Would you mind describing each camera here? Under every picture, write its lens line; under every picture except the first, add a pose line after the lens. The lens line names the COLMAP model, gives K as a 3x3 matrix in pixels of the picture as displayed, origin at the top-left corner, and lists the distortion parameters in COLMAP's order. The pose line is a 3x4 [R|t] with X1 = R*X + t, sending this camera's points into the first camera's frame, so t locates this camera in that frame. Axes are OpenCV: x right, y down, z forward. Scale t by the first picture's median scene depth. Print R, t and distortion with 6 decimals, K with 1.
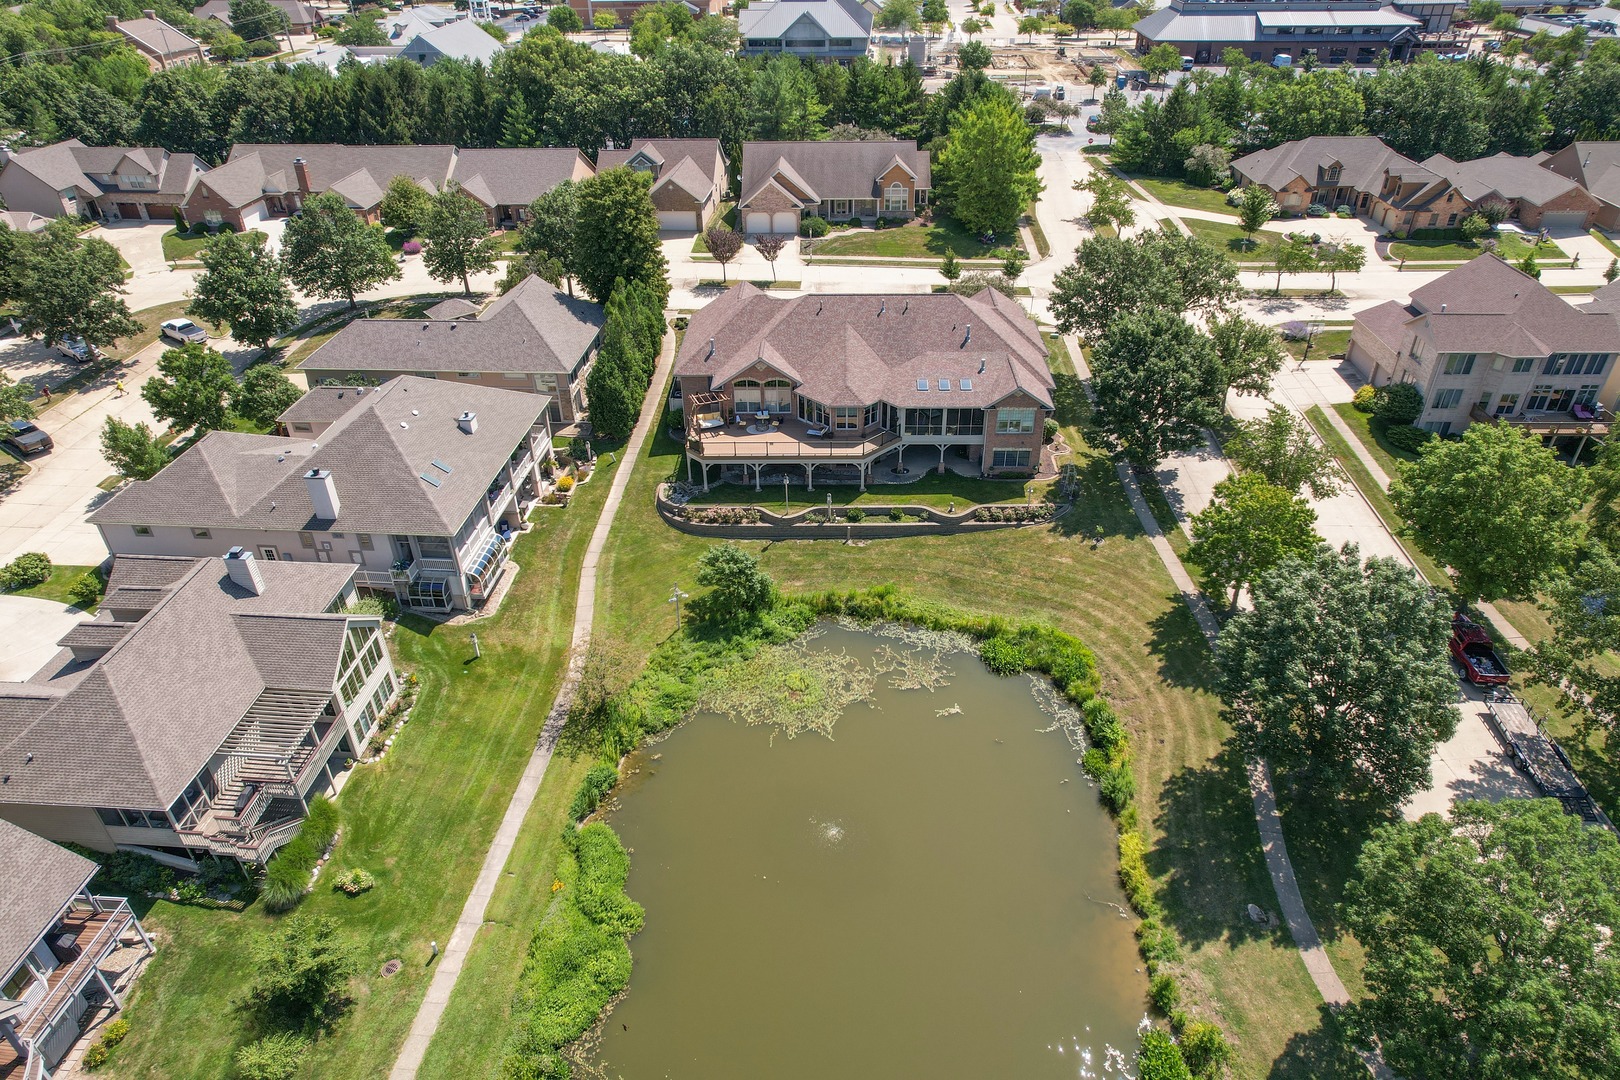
lens RADIAL K [[1038.9, 0, 816.9], [0, 1038.9, 551.1], [0, 0, 1]] dist [-0.074288, 0.069039]
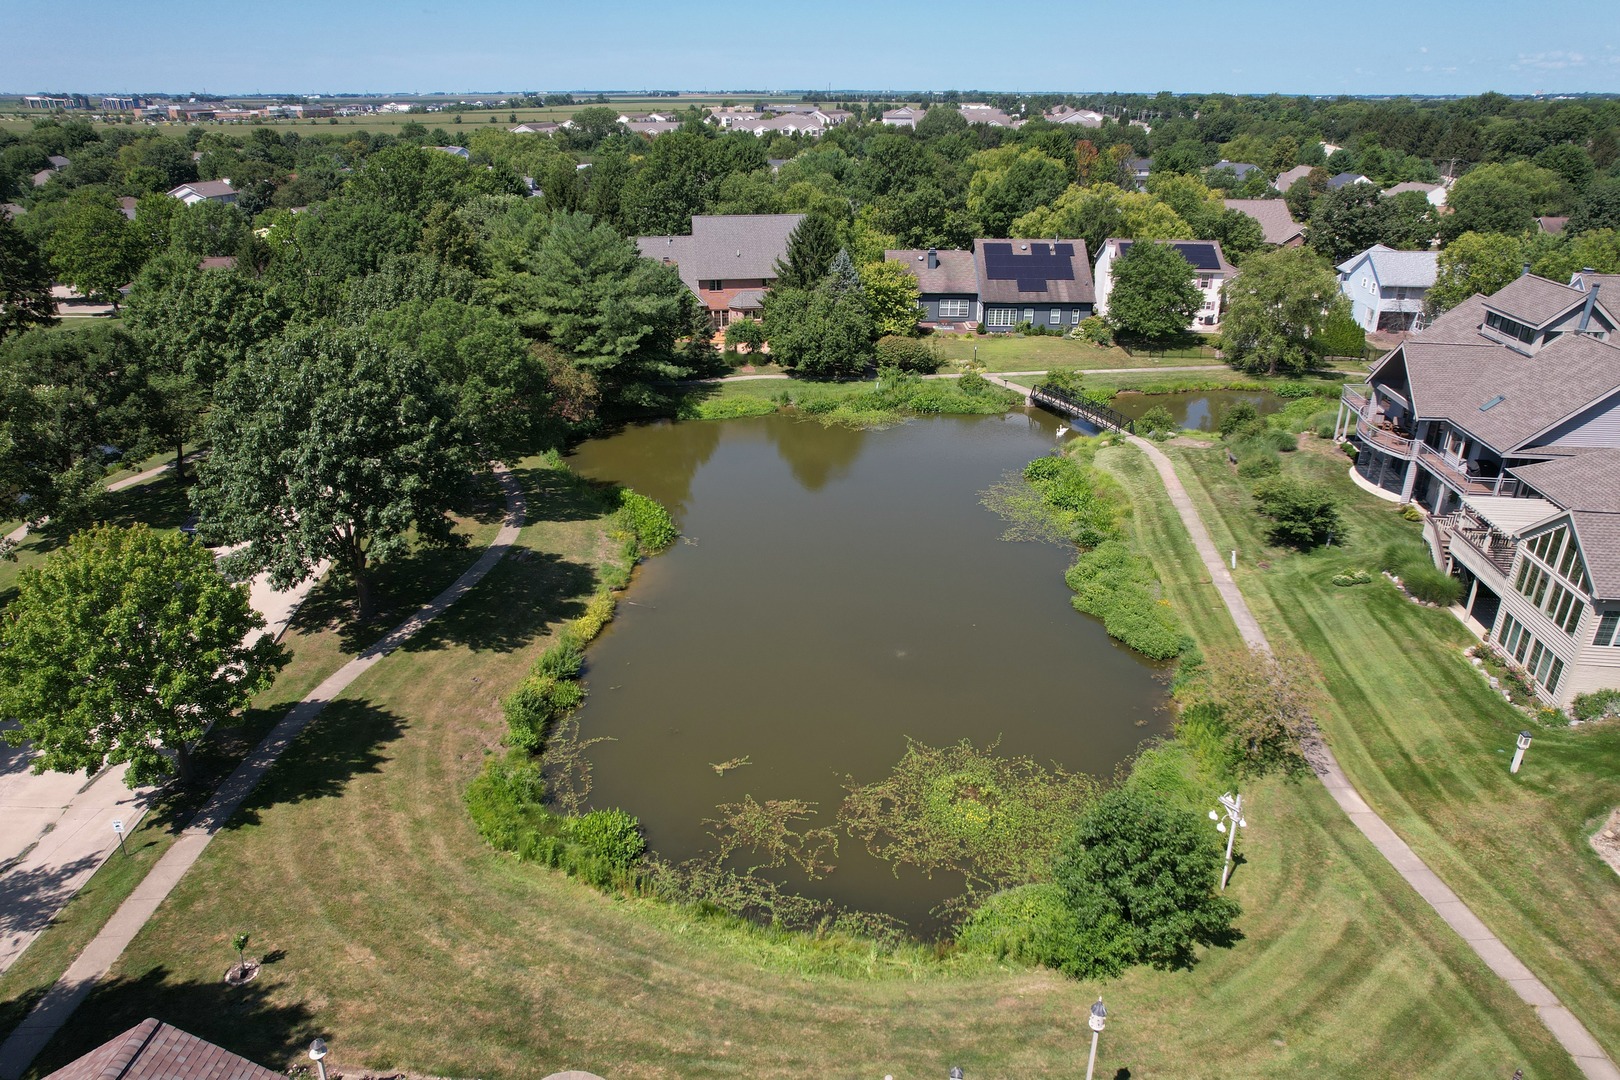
lens RADIAL K [[1038.9, 0, 816.9], [0, 1038.9, 551.1], [0, 0, 1]] dist [-0.074288, 0.069039]
pose [[-0.999500, 0.001479, 0.031595, 0.057200], [0.027431, 0.537871, 0.842580, -0.523870], [-0.015748, 0.843026, -0.537643, 1.364545]]
